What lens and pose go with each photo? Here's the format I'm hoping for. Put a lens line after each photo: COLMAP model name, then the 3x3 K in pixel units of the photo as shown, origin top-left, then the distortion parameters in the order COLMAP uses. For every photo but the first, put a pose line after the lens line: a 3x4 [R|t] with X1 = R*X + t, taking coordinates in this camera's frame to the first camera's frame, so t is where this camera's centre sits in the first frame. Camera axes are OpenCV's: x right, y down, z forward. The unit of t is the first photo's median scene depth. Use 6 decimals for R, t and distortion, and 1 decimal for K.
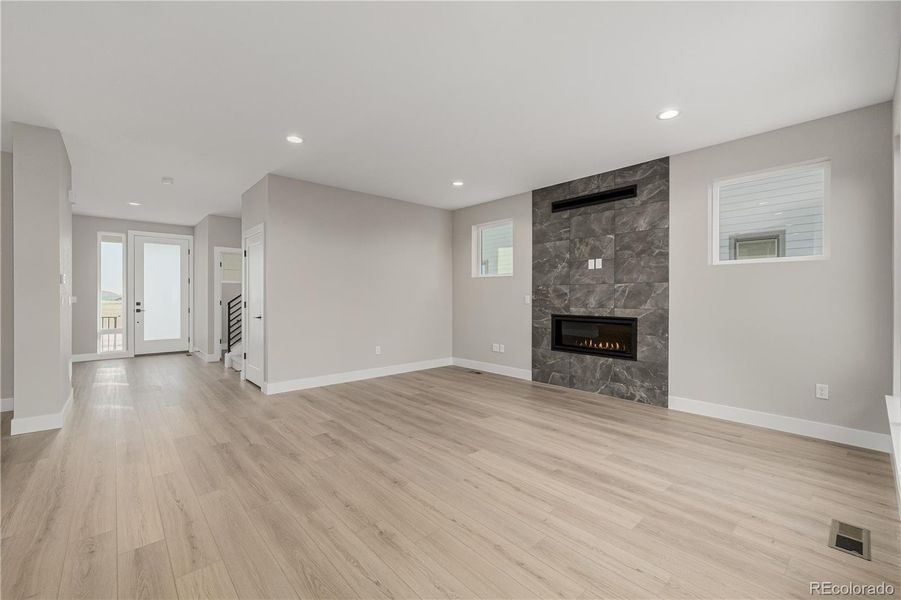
lens RADIAL K [[375.3, 0, 451.3], [0, 375.3, 298.6], [0, 0, 1]] dist [-0.001237, 0.000006]
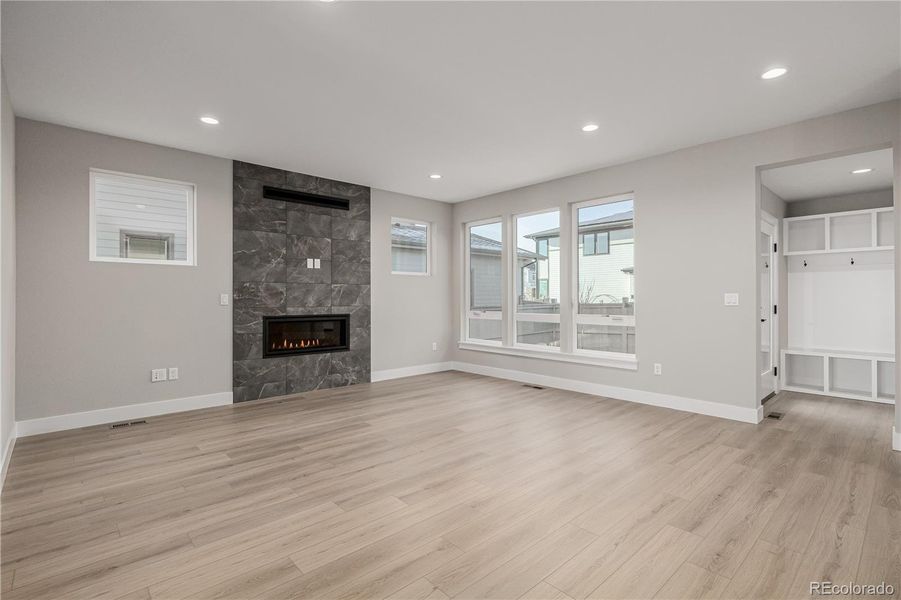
lens RADIAL K [[428.6, 0, 448.0], [0, 428.6, 296.4], [0, 0, 1]] dist [-0.001358, 0.000172]
pose [[-0.004372, -0.000866, 0.999990, -0.809412], [0.005052, 0.999987, 0.000888, -0.002740], [-0.999978, 0.005056, -0.004367, 0.666577]]
